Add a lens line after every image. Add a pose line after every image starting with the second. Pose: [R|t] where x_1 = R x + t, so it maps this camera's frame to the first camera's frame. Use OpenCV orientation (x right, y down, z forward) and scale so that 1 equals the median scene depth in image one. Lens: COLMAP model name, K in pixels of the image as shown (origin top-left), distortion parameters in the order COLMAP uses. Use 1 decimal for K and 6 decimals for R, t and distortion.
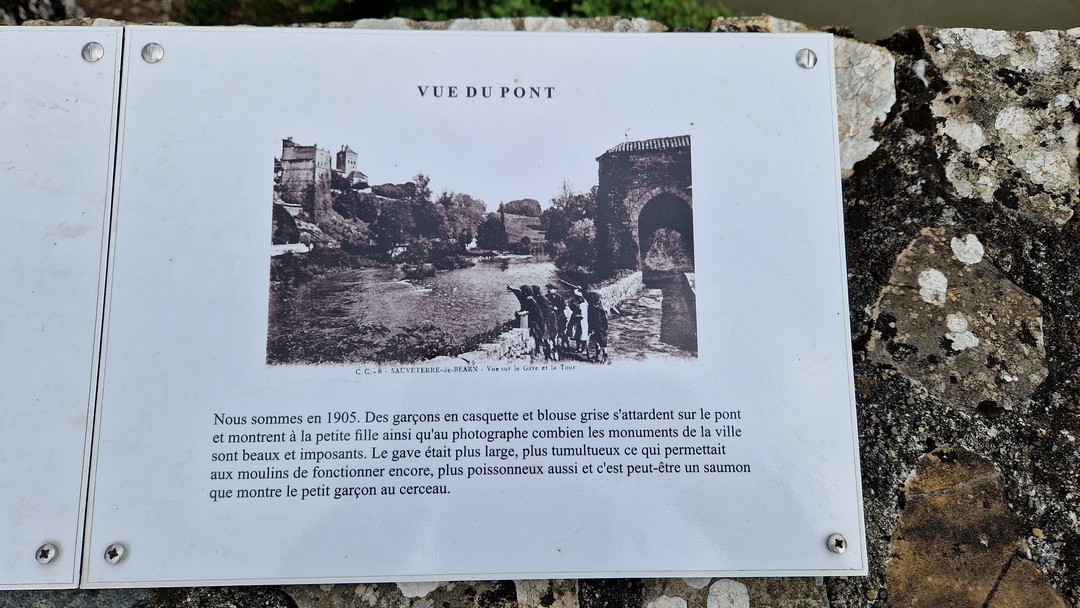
lens RADIAL K [[746.6, 0, 571.4], [0, 746.6, 270.6], [0, 0, 1]] dist [0.074895, -0.076269]
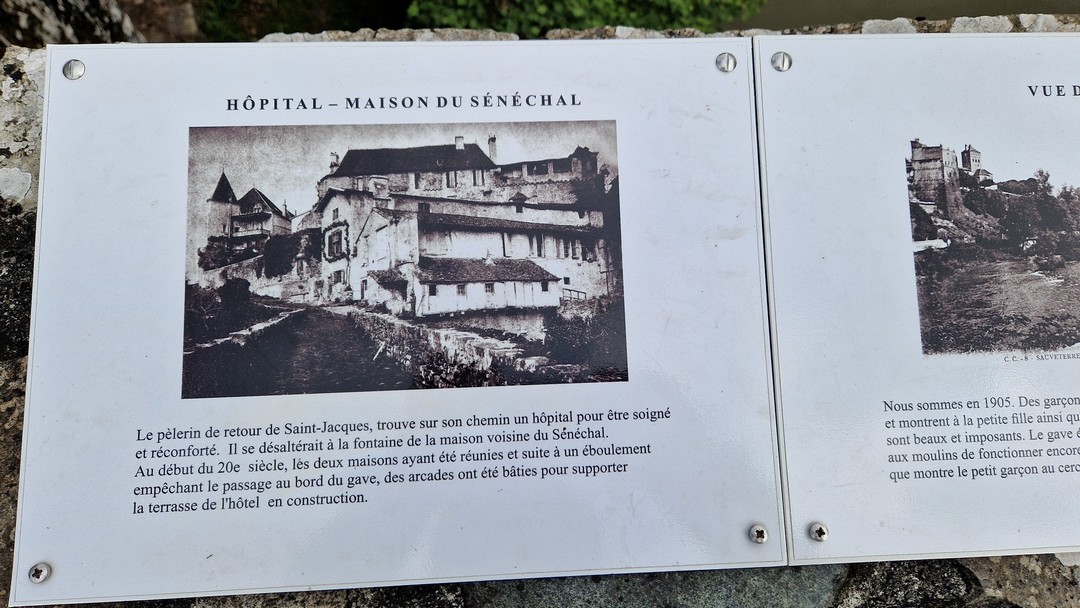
lens RADIAL K [[746.6, 0, 535.3], [0, 746.6, 302.7], [0, 0, 1]] dist [0.074895, -0.076269]
pose [[0.999271, -0.026382, 0.027579, -0.964779], [0.025561, 0.999232, 0.029697, 0.006461], [-0.028341, -0.028970, 0.999178, -0.044322]]
